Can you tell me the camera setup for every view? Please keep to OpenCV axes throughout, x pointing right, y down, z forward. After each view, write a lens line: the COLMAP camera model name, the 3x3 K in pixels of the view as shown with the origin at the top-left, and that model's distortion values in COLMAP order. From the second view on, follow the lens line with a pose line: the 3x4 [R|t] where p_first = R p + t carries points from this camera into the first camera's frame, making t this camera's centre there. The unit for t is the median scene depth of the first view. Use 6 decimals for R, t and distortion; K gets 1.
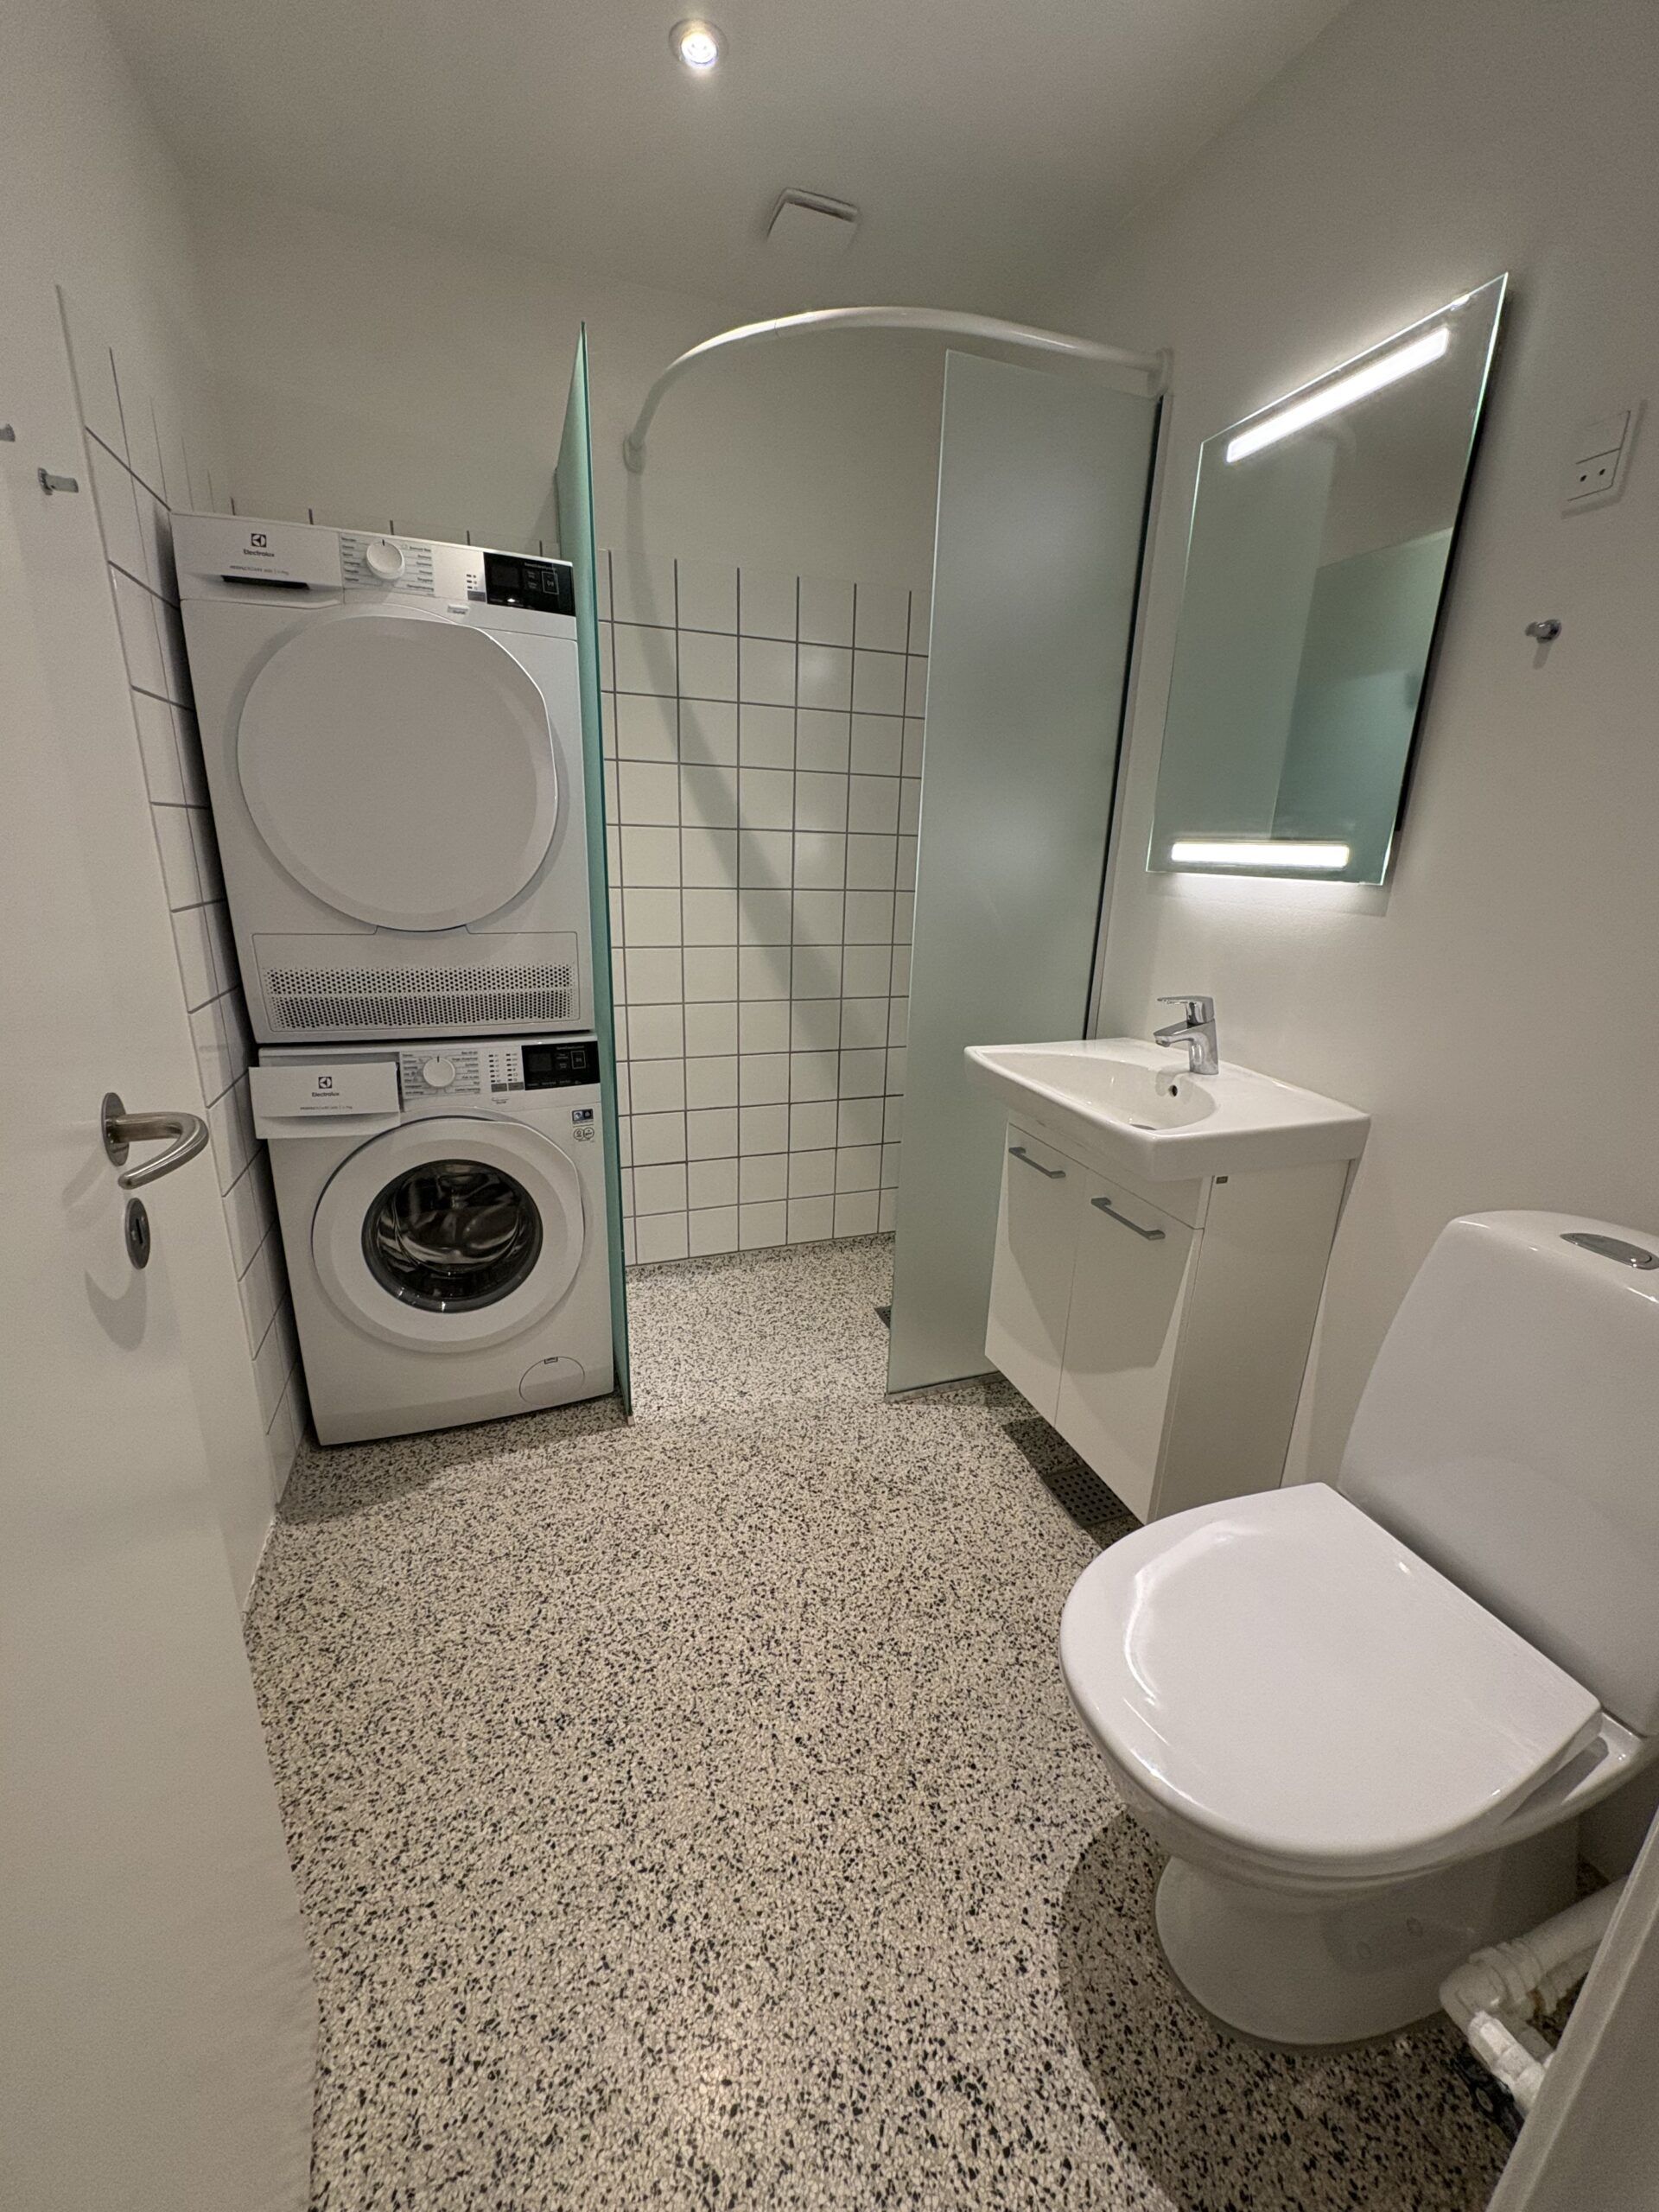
lens RADIAL K [[881.9, 0, 829.8], [0, 881.9, 1107.8], [0, 0, 1]] dist [0.000591, 0.000307]
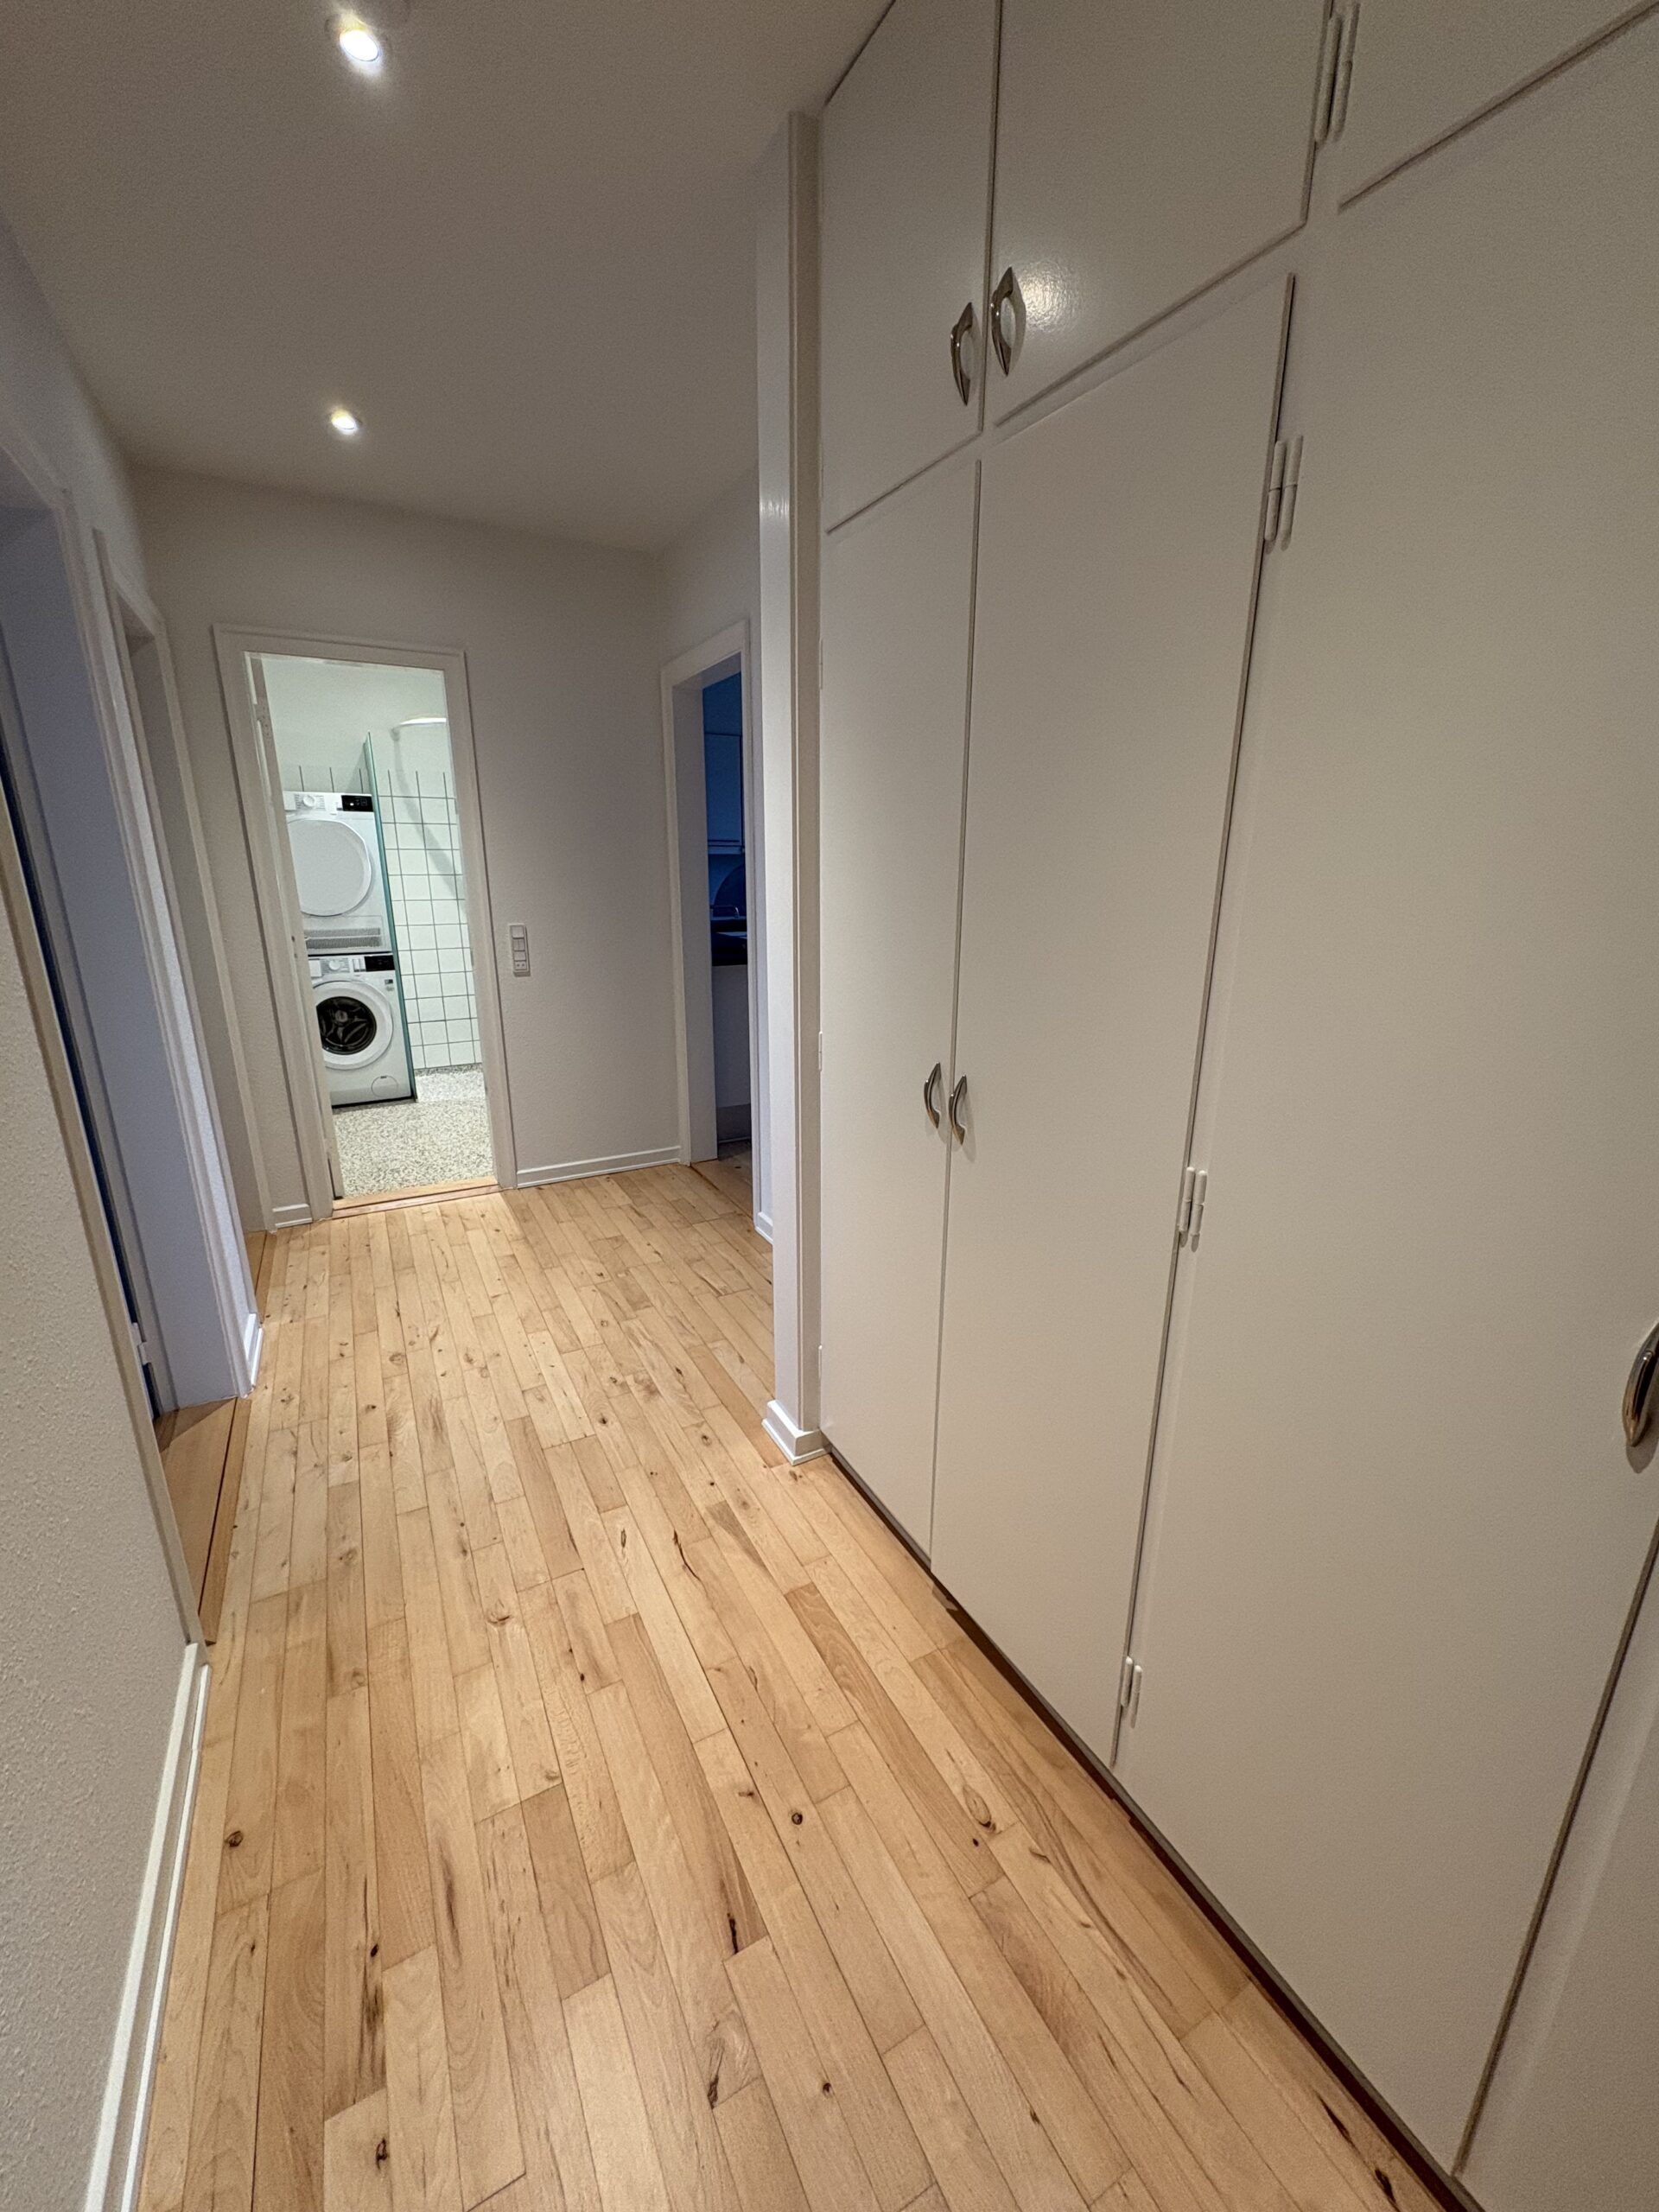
lens RADIAL K [[881.9, 0, 823.1], [0, 881.9, 1110.7], [0, 0, 1]] dist [0.000591, 0.000307]
pose [[0.988636, -0.065272, 0.135420, 0.696017], [0.066241, 0.997800, -0.002658, 0.529703], [-0.134948, 0.011599, 0.990785, -2.011762]]
